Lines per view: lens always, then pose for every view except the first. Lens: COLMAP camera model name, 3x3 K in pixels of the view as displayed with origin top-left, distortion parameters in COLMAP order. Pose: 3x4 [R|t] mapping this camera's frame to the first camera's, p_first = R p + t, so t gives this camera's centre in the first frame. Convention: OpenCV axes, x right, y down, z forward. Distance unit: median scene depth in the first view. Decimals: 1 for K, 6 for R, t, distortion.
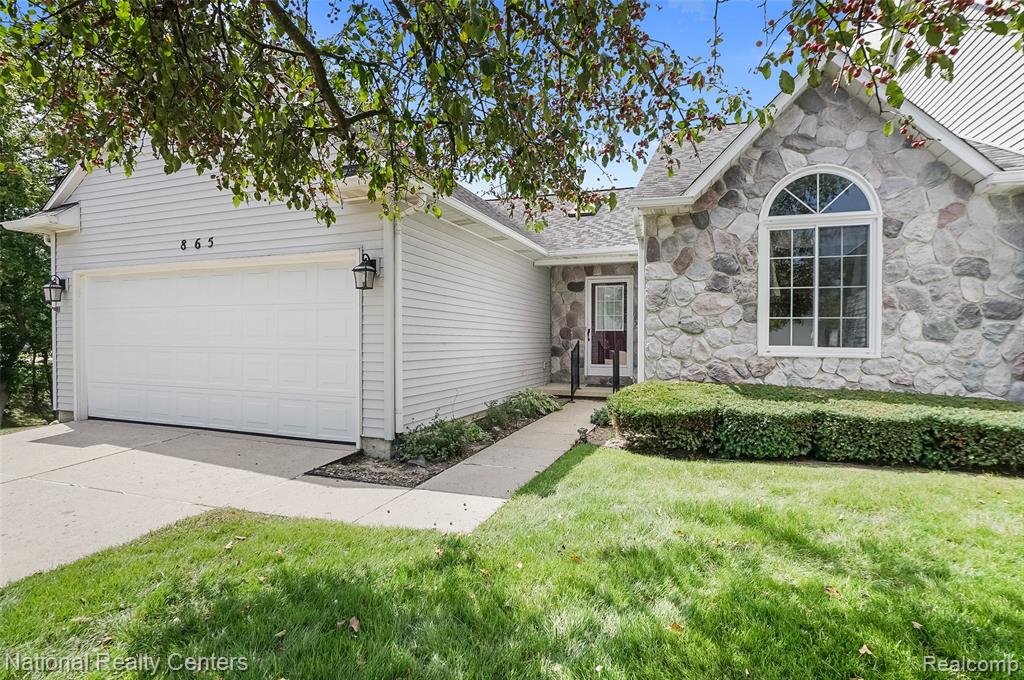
lens RADIAL K [[527.4, 0, 491.2], [0, 527.4, 327.0], [0, 0, 1]] dist [-0.011622, 0.001446]
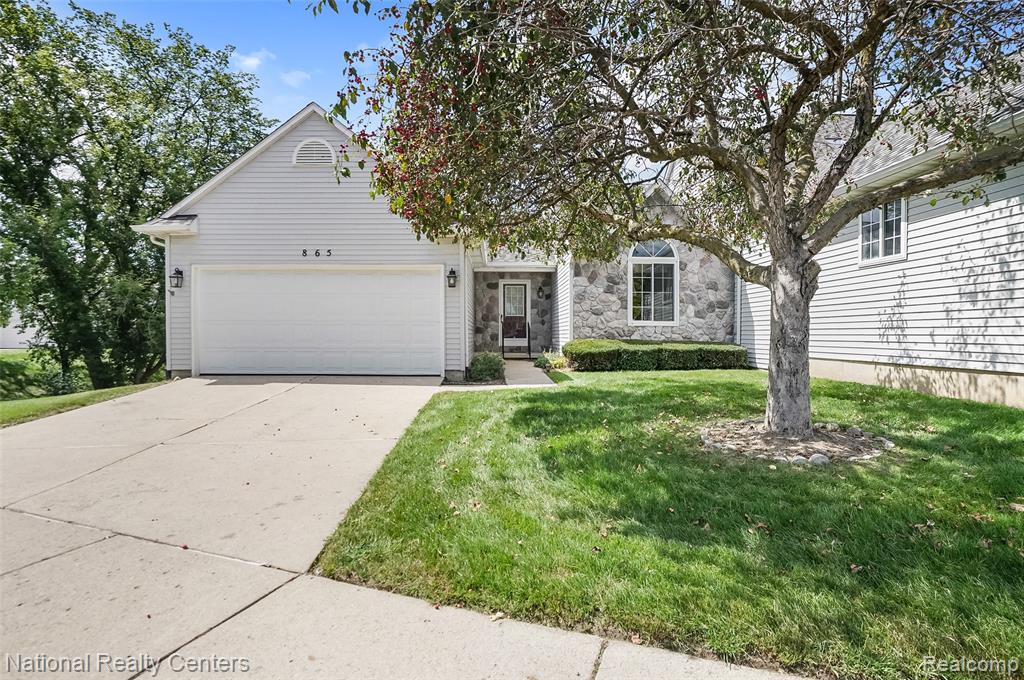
lens RADIAL K [[527.4, 0, 491.2], [0, 527.4, 327.0], [0, 0, 1]] dist [-0.011622, 0.001446]
pose [[0.925888, 0.000698, 0.377798, -0.747270], [-0.005122, 0.999930, 0.010703, 0.041293], [-0.377764, -0.011845, 0.925826, -0.678369]]
